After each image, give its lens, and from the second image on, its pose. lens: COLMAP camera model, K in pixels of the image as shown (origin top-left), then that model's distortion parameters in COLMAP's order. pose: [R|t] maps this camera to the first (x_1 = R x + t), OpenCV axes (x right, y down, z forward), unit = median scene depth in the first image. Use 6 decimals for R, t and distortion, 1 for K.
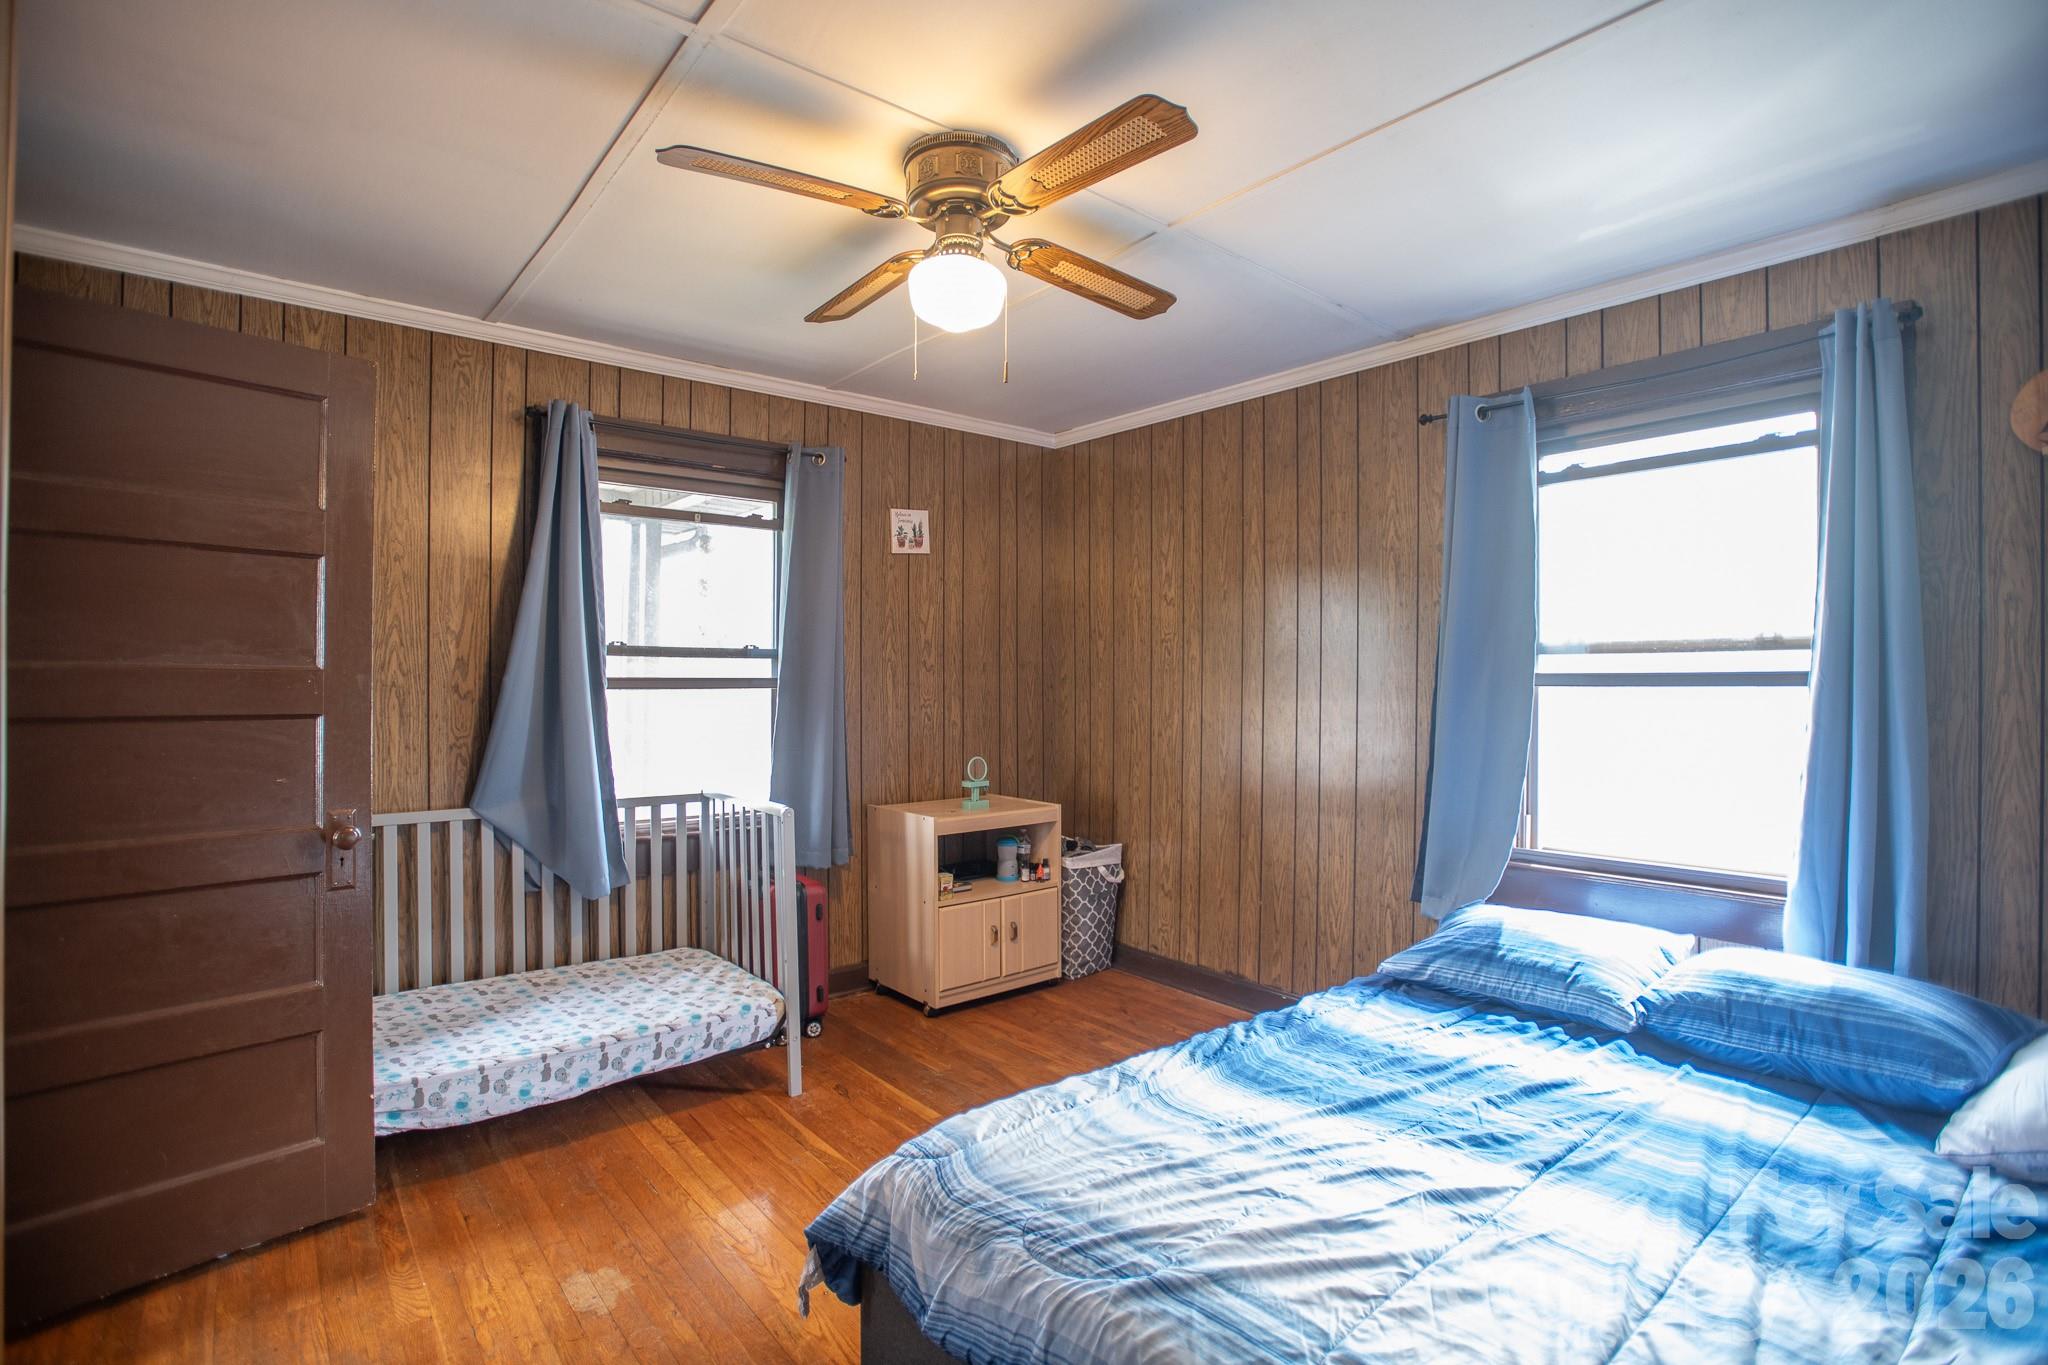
lens RADIAL K [[981.9, 0, 1028.0], [0, 981.9, 682.9], [0, 0, 1]] dist [-0.071141, 0.029154]
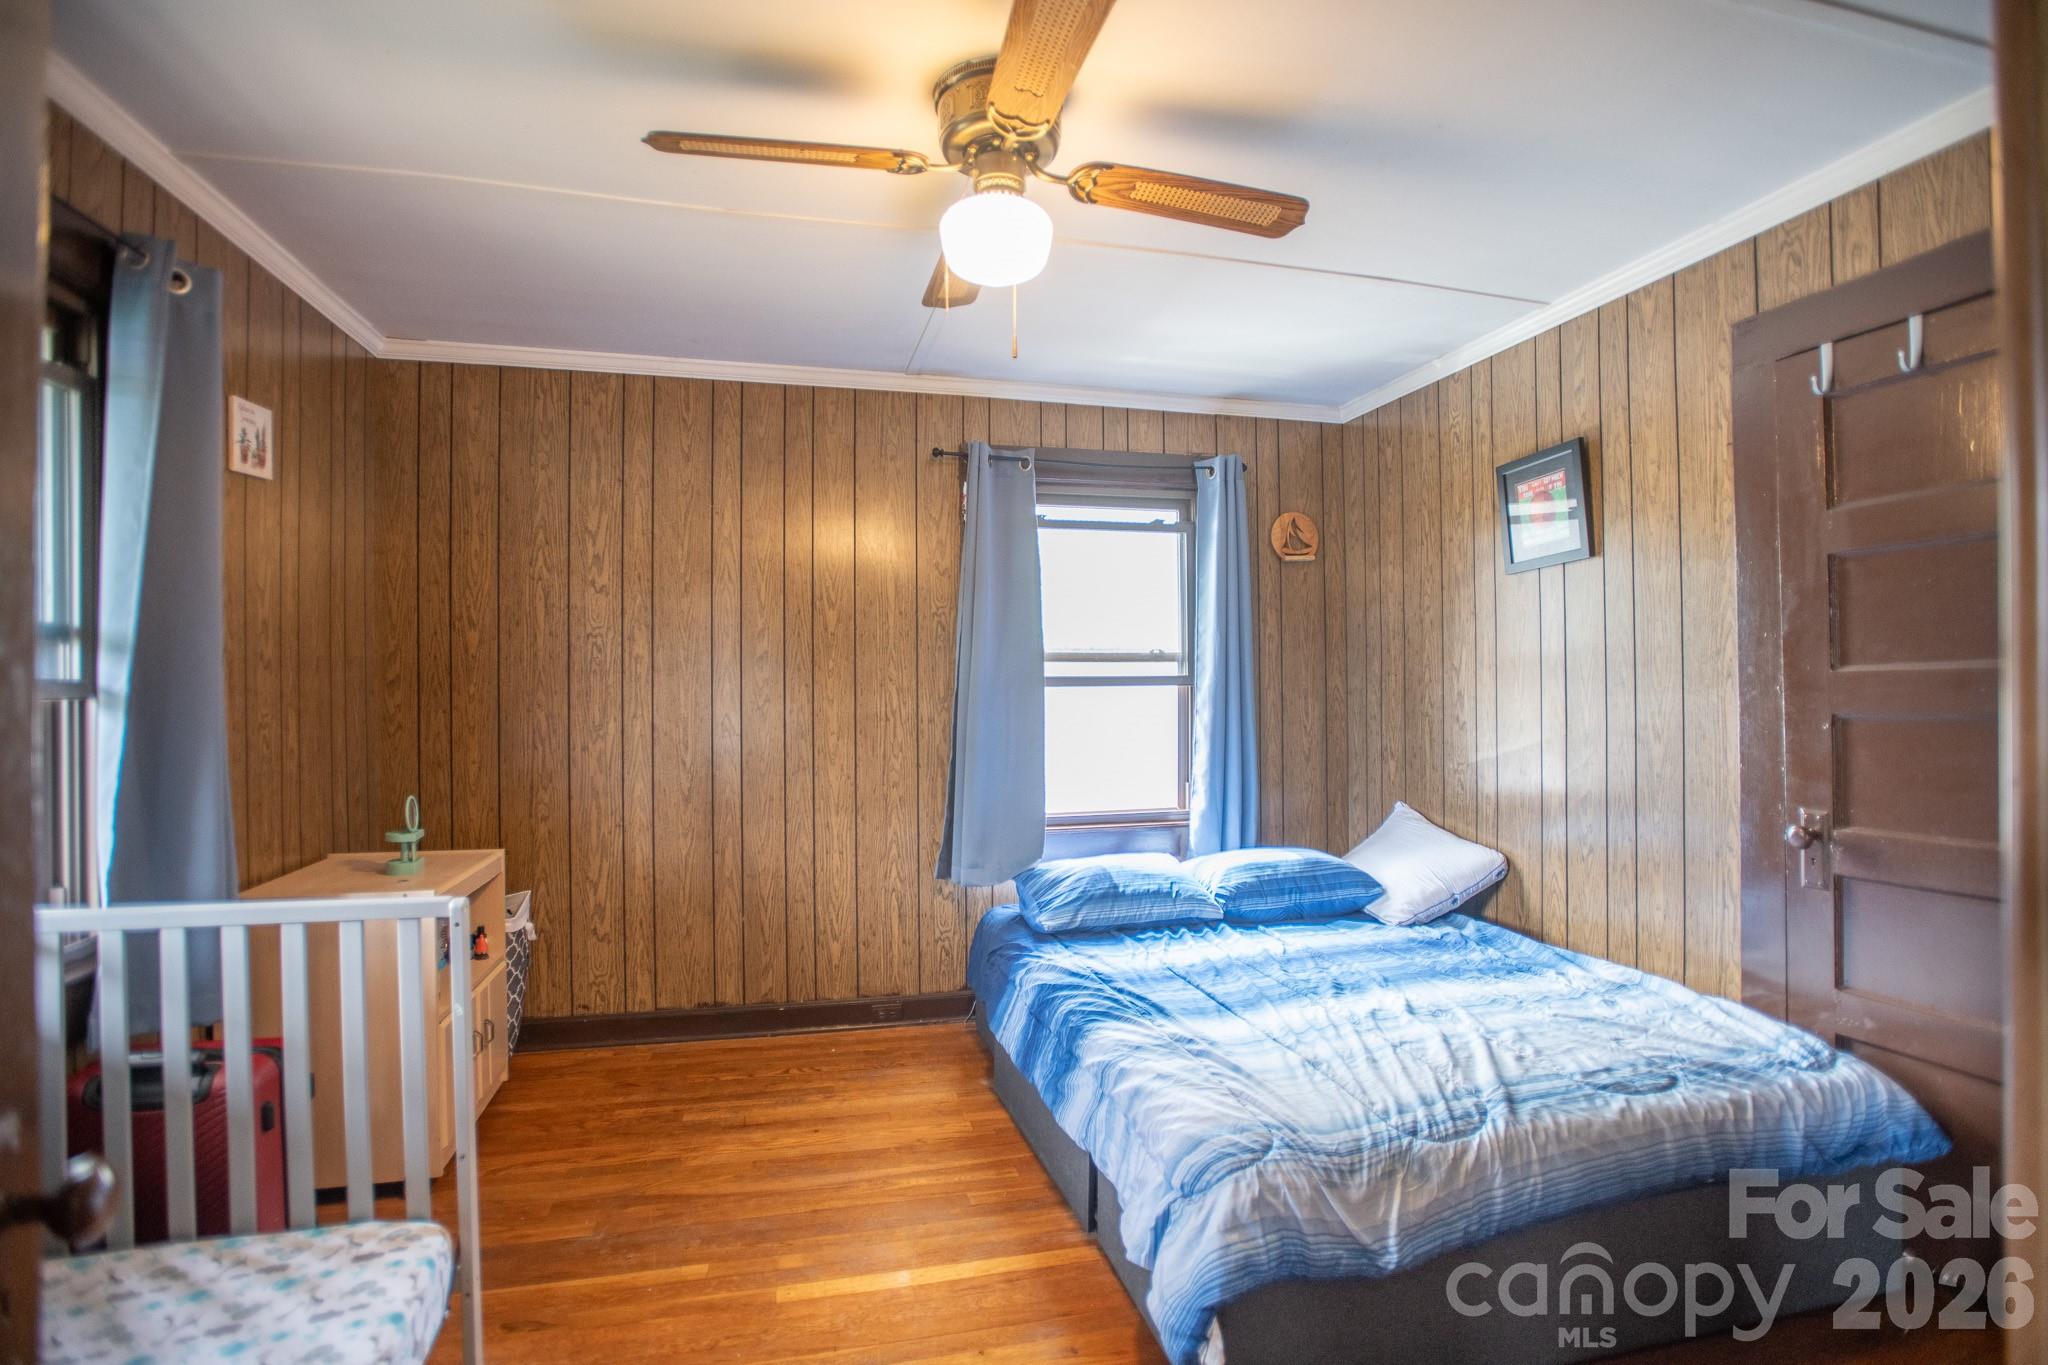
lens RADIAL K [[985.5, 0, 1028.1], [0, 985.5, 683.8], [0, 0, 1]] dist [-0.063737, 0.022285]
pose [[0.428748, -0.002904, 0.903419, -0.559909], [0.004750, 0.999988, 0.000961, -0.001460], [-0.903412, 0.003879, 0.428757, 0.390424]]
